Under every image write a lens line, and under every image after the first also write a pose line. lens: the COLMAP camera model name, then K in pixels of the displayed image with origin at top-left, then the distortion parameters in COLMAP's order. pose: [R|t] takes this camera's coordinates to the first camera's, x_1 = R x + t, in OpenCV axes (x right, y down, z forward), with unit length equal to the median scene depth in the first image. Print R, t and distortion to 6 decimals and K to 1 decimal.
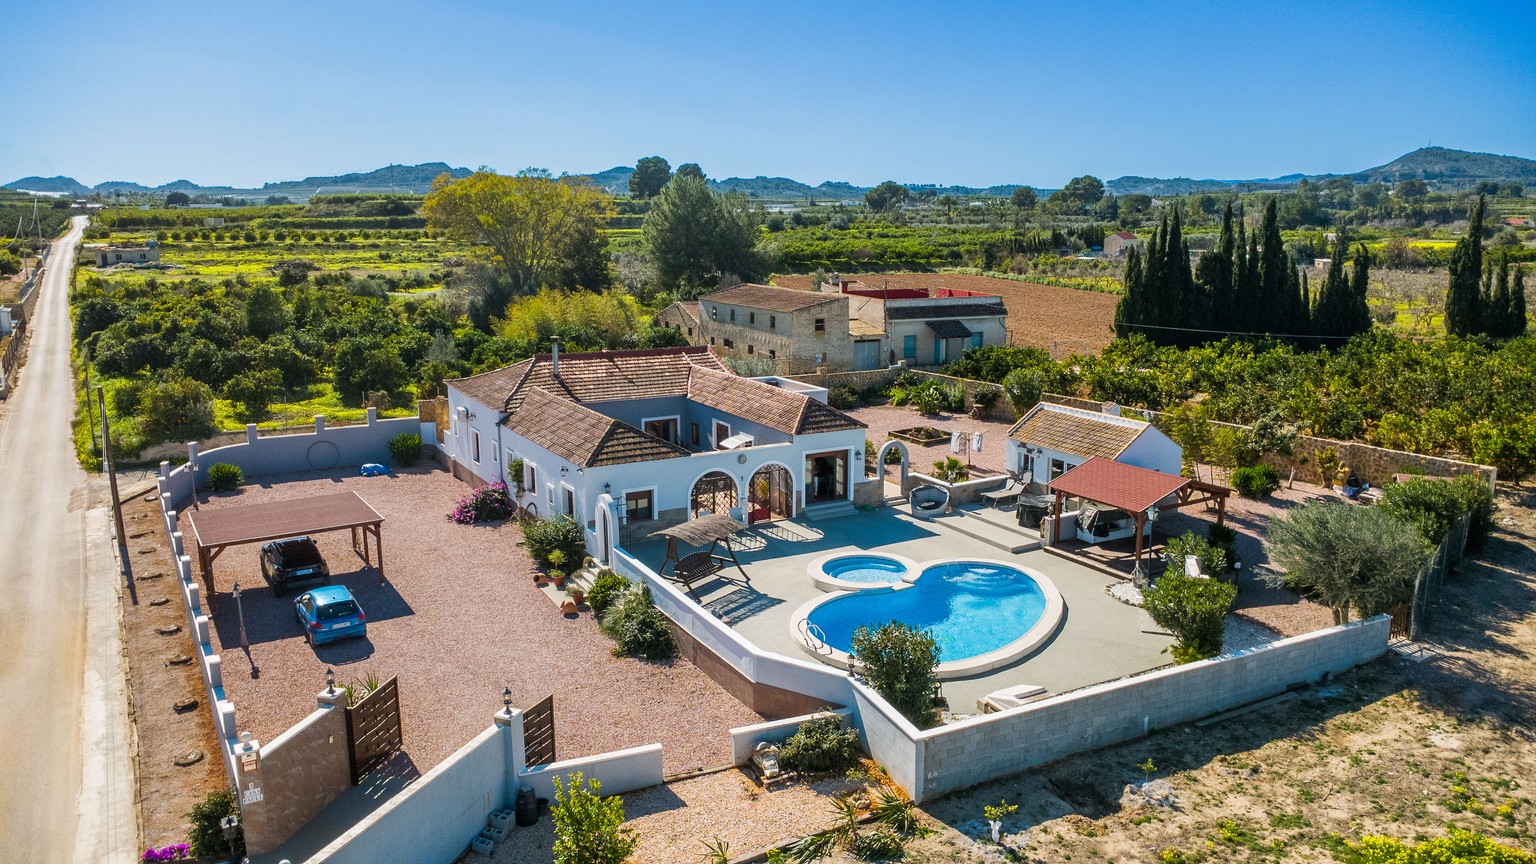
lens RADIAL K [[1083.9, 0, 773.6], [0, 1083.9, 428.1], [0, 0, 1]] dist [0.029793, -0.043220]
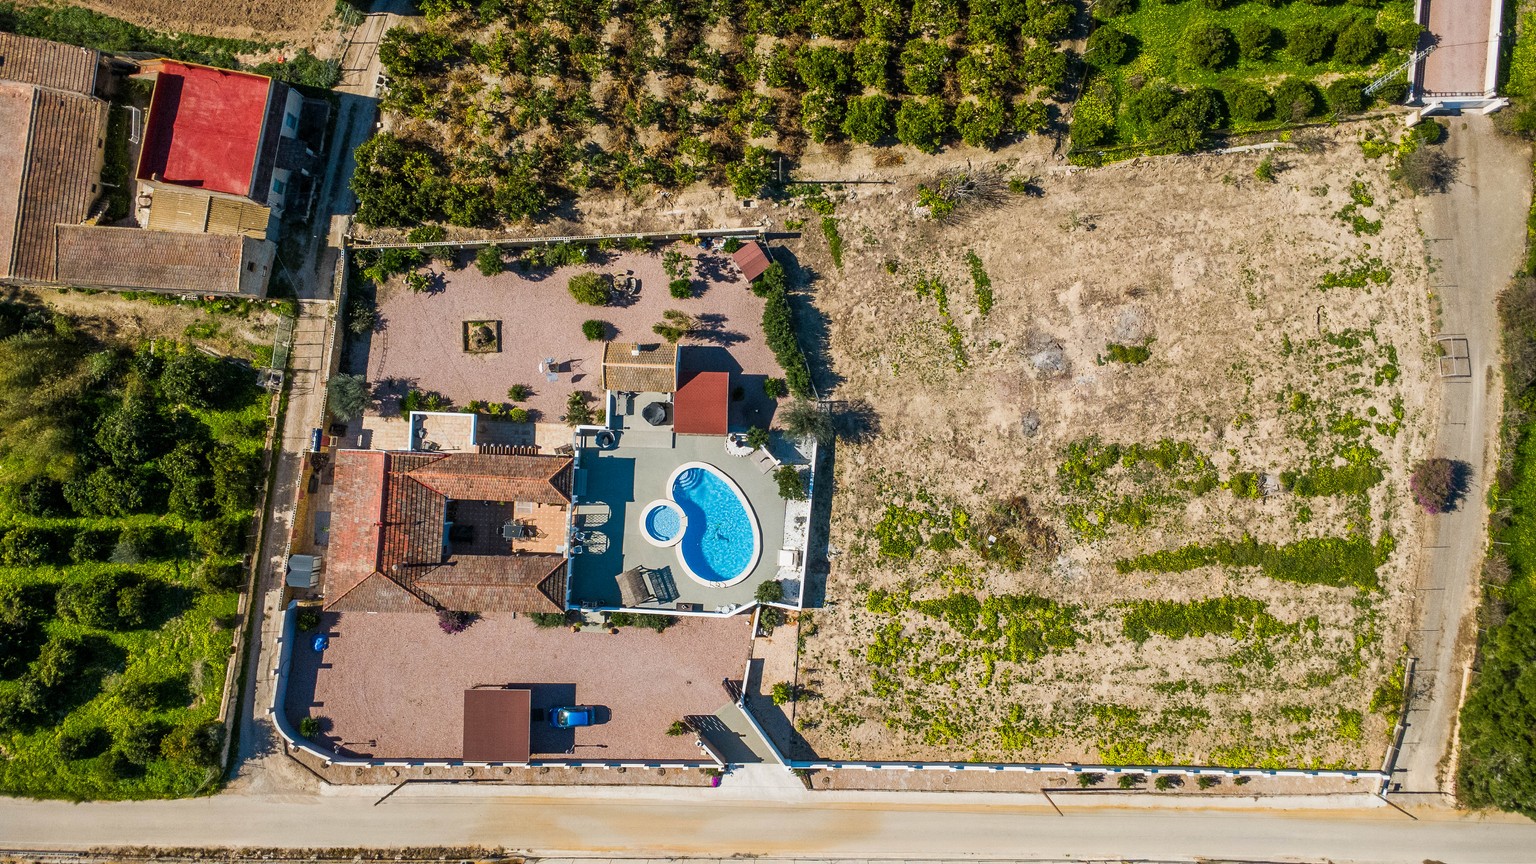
lens RADIAL K [[1112.0, 0, 768.0], [0, 1112.0, 432.0], [0, 0, 1]] dist [-0.013284, 0.061628]
pose [[0.529716, -0.847204, 0.040574, 0.231479], [0.166542, 0.150798, 0.974435, -1.891096], [-0.831664, -0.509417, 0.220975, 0.301034]]
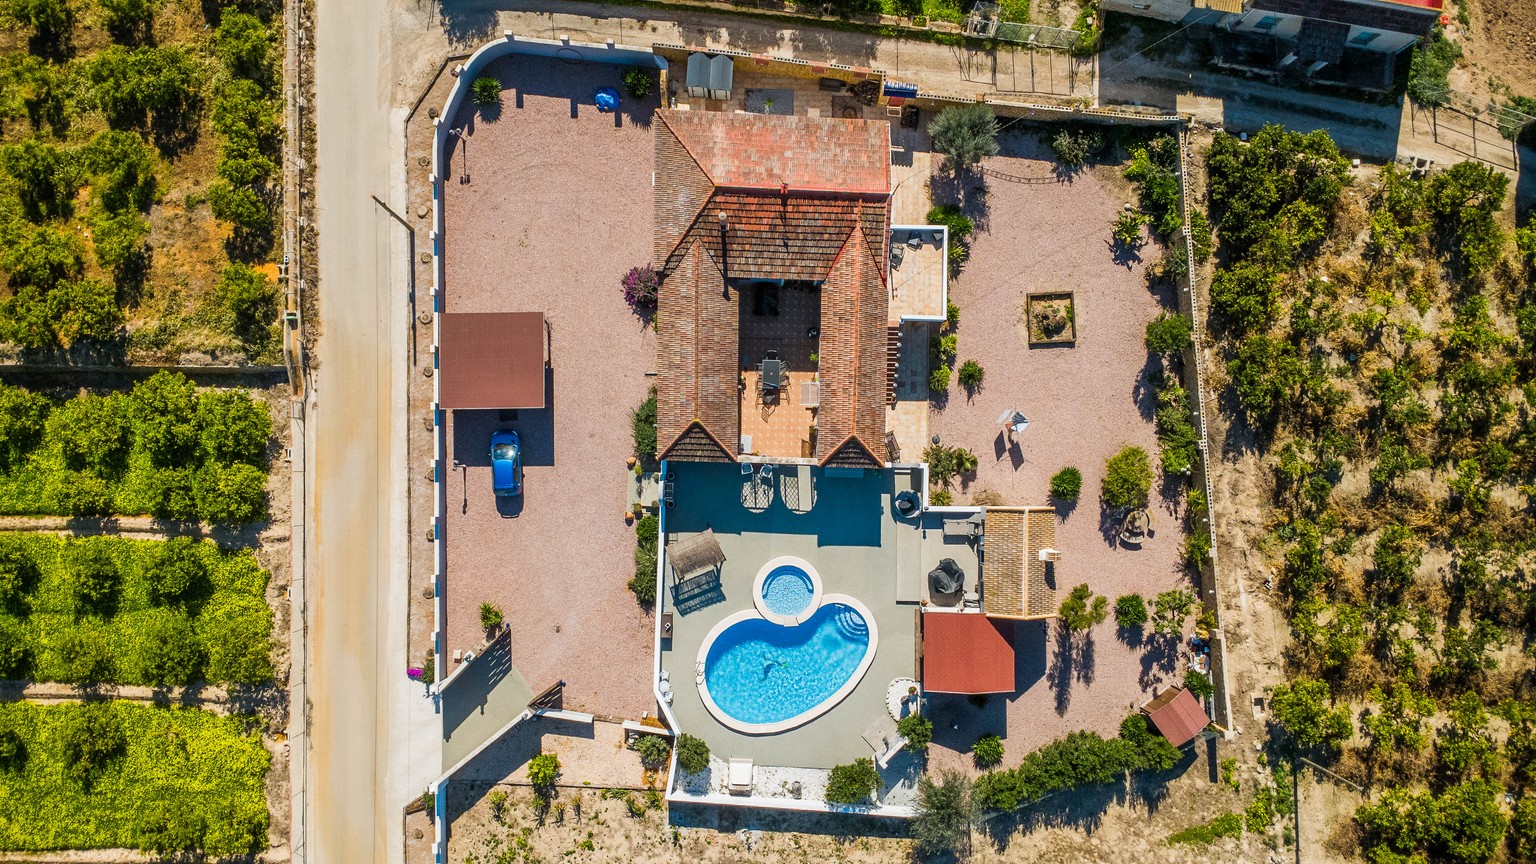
lens RADIAL K [[1081.4, 0, 768.0], [0, 1081.4, 432.0], [0, 0, 1]] dist [0.038582, -0.052030]
pose [[0.858564, 0.512696, 0.003117, -0.060749], [-0.121810, 0.198070, 0.972590, -1.272990], [0.498026, -0.835411, 0.232507, 0.666450]]
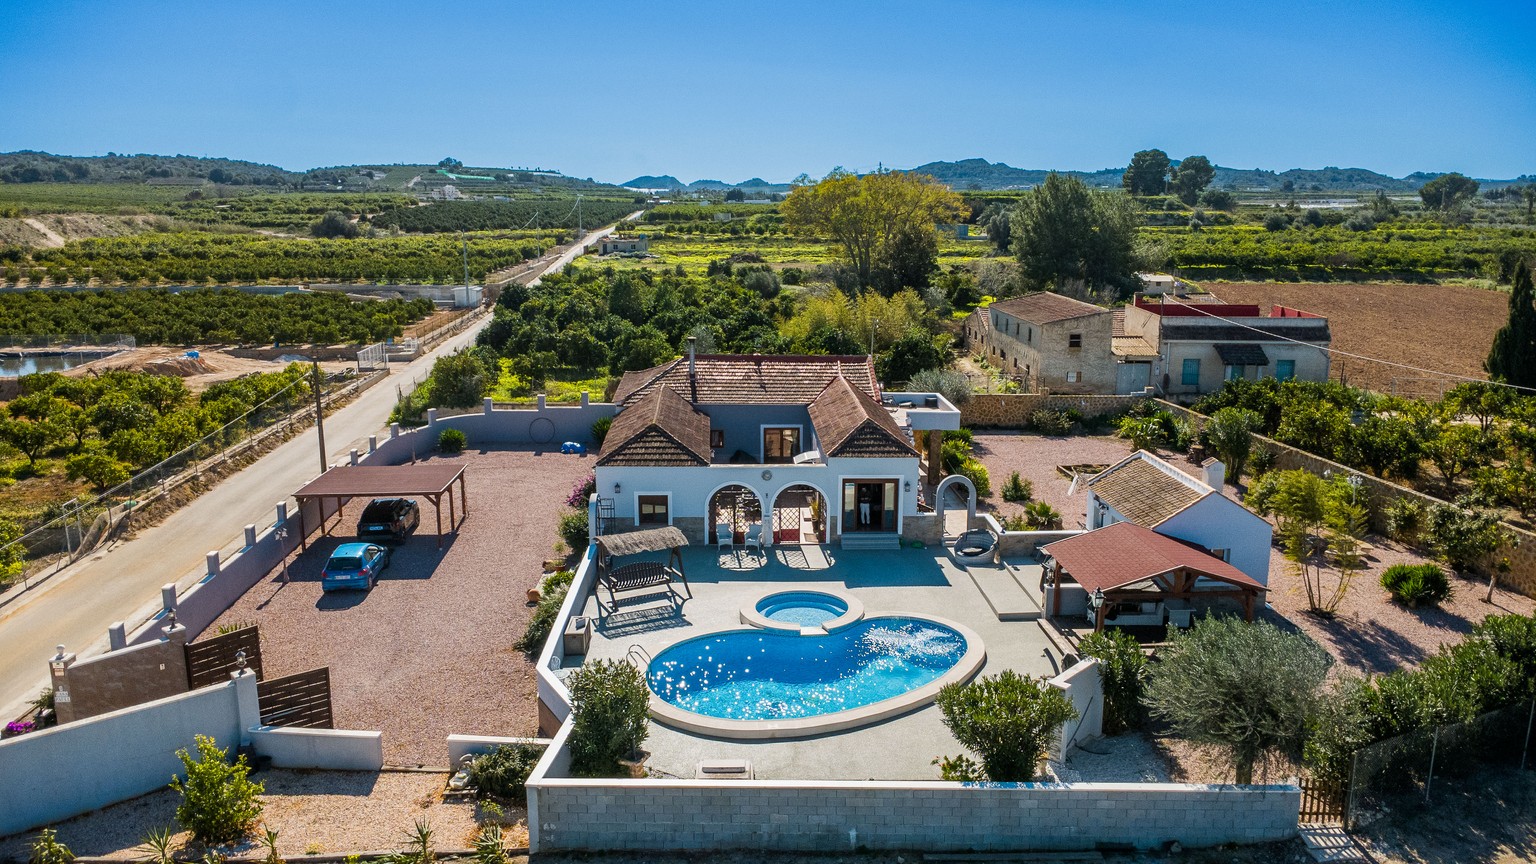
lens RADIAL K [[1081.4, 0, 768.0], [0, 1081.4, 432.0], [0, 0, 1]] dist [0.038582, -0.052030]
pose [[0.888322, 0.097984, -0.448646, 0.381762], [-0.094348, 0.995072, 0.030513, -0.037913], [0.449425, 0.015224, 0.893189, 0.126800]]
